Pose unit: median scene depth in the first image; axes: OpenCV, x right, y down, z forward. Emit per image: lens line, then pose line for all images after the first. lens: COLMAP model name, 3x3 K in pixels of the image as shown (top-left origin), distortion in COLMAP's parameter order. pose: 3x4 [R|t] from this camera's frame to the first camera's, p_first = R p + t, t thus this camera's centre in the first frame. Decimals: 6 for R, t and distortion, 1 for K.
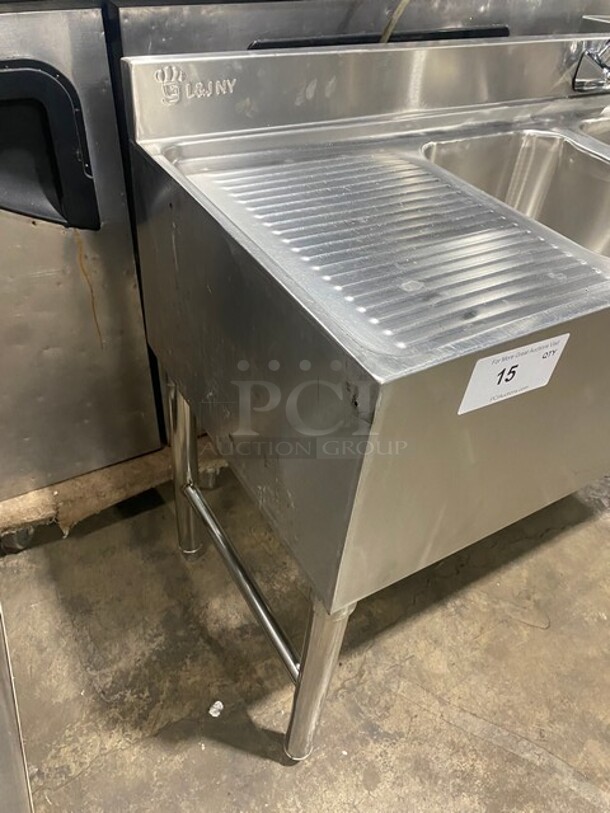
lens RADIAL K [[640.0, 0, 305.0], [0, 640.0, 406.5], [0, 0, 1]] dist [-0.006994, 0.003414]
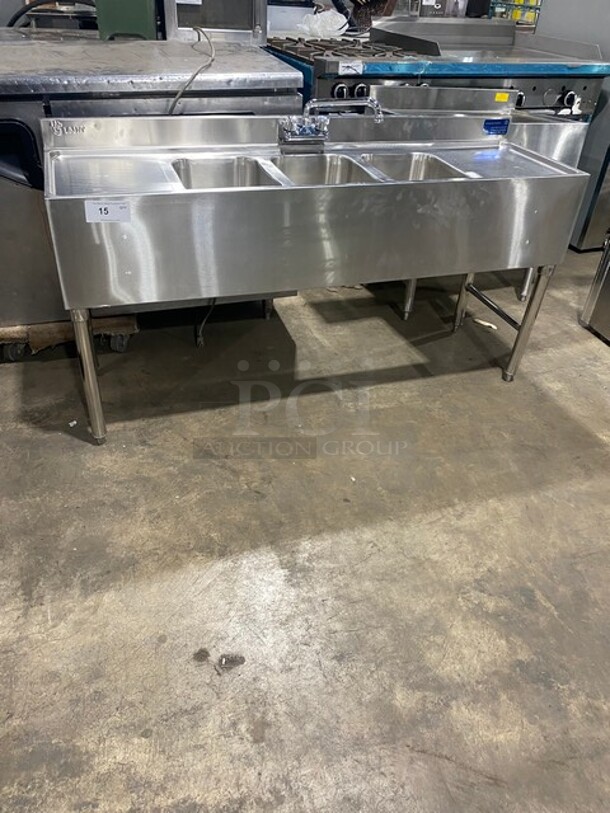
lens RADIAL K [[640.0, 0, 305.0], [0, 640.0, 406.5], [0, 0, 1]] dist [-0.006994, 0.003414]
pose [[0.972670, 0.078586, -0.218487, 0.997002], [-0.111063, 0.983822, -0.140570, 0.614345], [0.203906, 0.160994, 0.965662, -0.797390]]
